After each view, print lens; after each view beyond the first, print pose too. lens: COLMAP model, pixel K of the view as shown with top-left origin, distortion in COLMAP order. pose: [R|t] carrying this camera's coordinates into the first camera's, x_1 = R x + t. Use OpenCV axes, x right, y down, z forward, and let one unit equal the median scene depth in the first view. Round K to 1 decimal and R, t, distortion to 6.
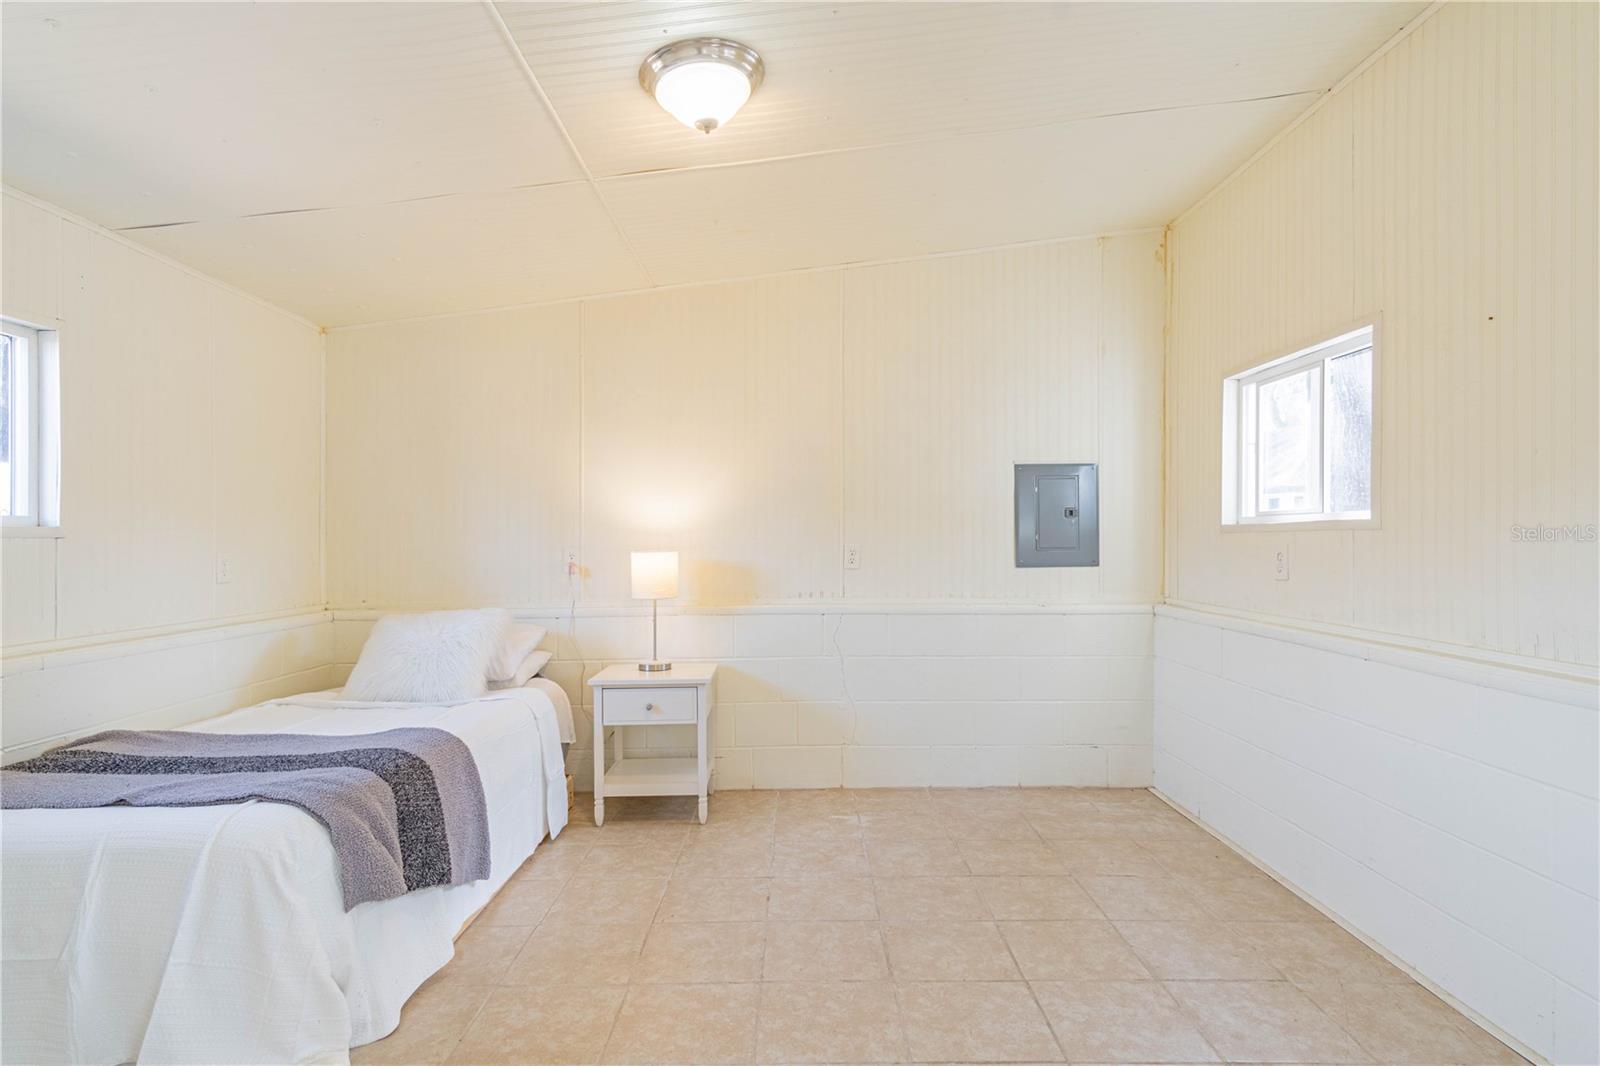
lens RADIAL K [[843.5, 0, 800.0], [0, 843.5, 533.0], [0, 0, 1]] dist [0.004368, 0.003012]
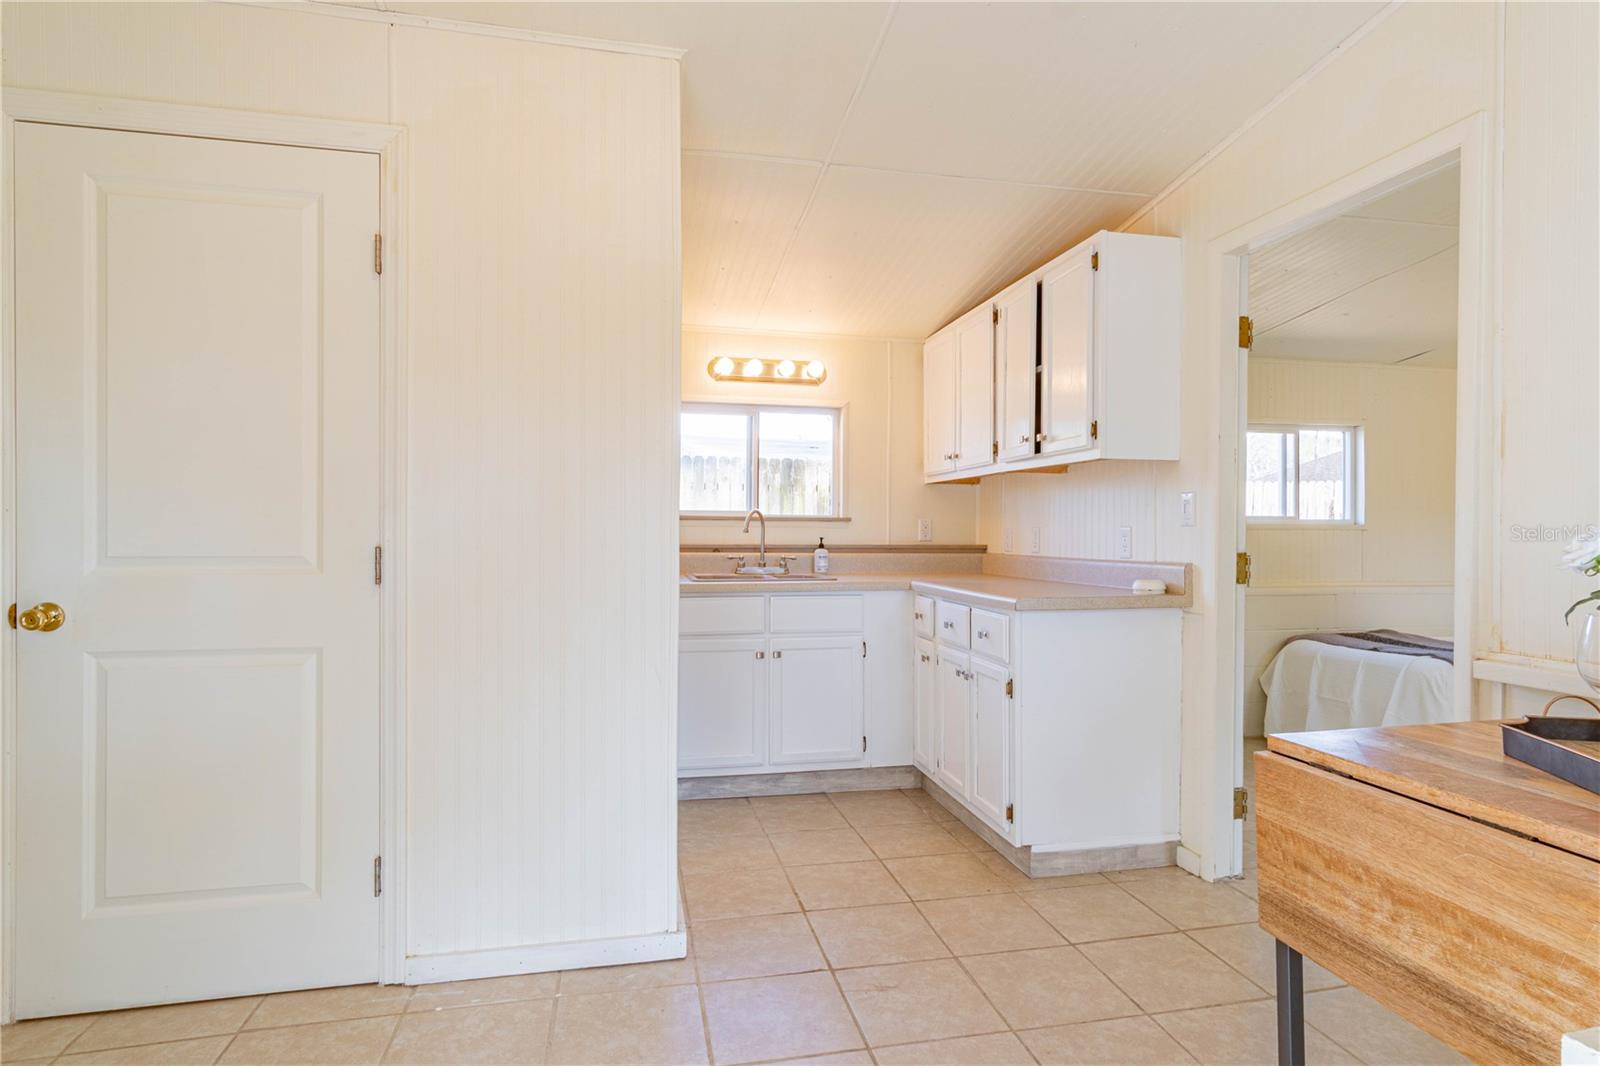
lens RADIAL K [[843.5, 0, 800.0], [0, 843.5, 533.0], [0, 0, 1]] dist [0.004368, 0.003012]
pose [[0.198347, 0.001137, -0.980131, 0.920316], [0.002244, 0.999996, 0.001614, 0.006770], [0.980129, -0.002520, 0.198343, -0.785524]]
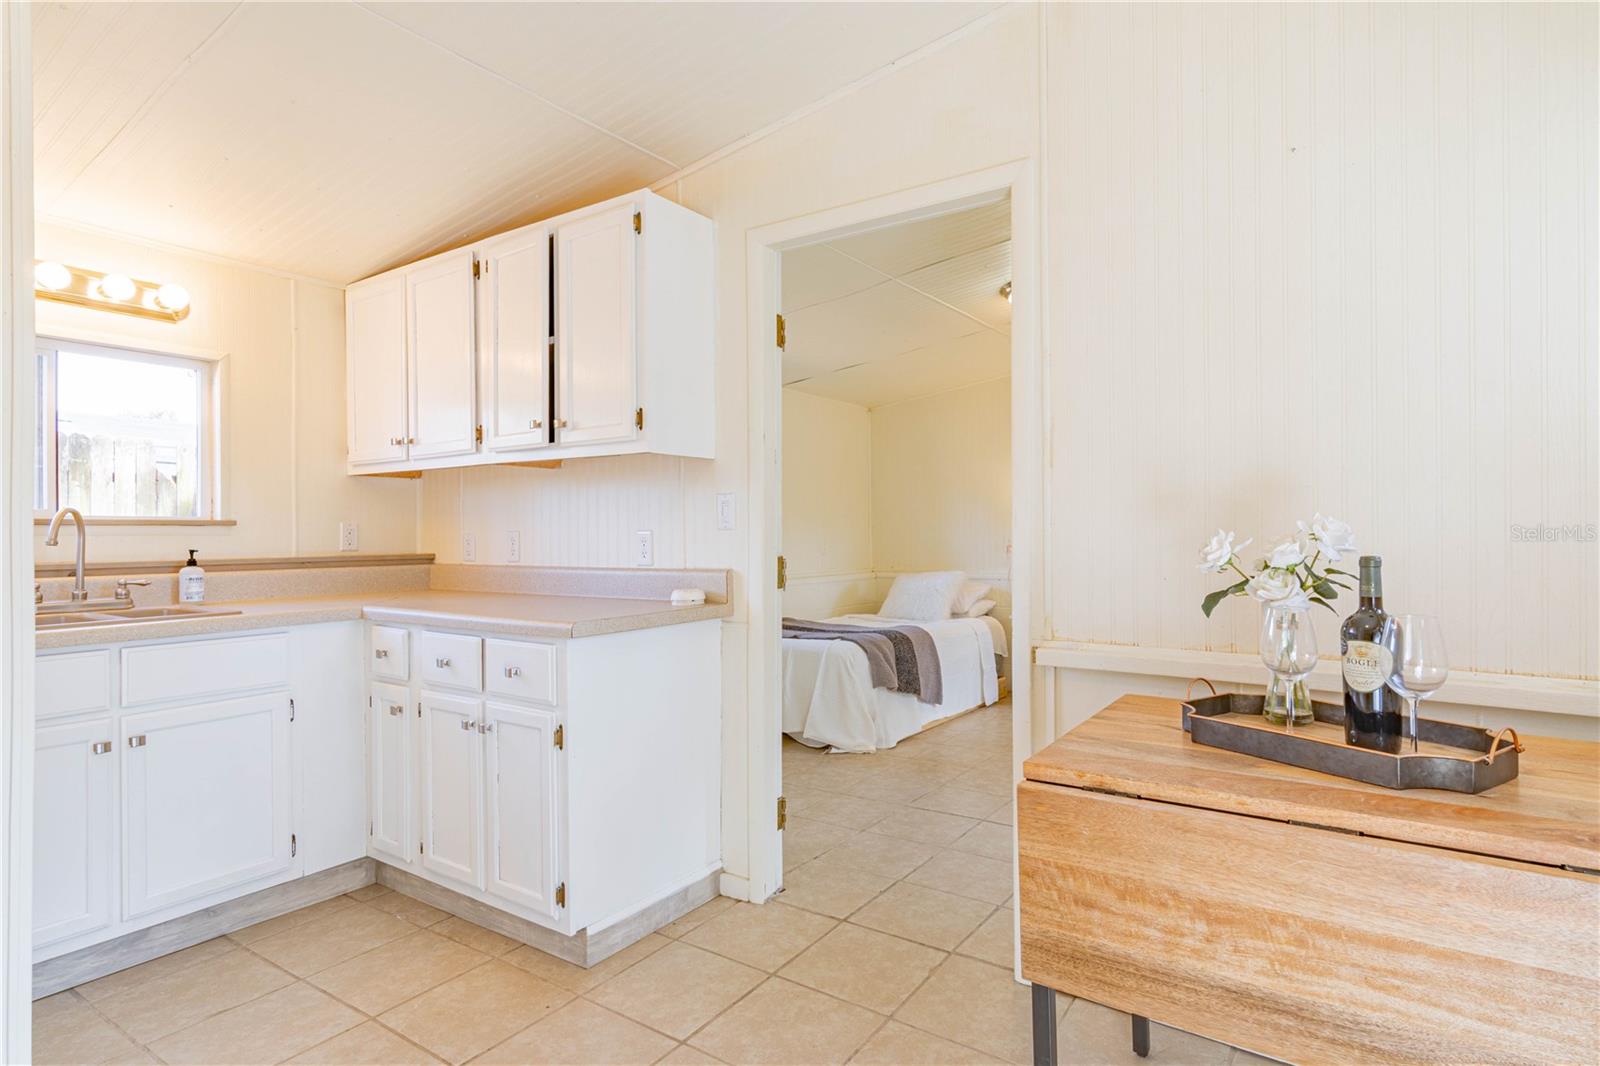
lens RADIAL K [[843.5, 0, 800.0], [0, 843.5, 533.0], [0, 0, 1]] dist [0.004368, 0.003012]
pose [[0.817189, -0.006908, -0.576329, 0.552626], [0.012456, 0.999906, 0.005677, -0.001133], [0.576235, -0.011818, 0.817198, -0.875264]]
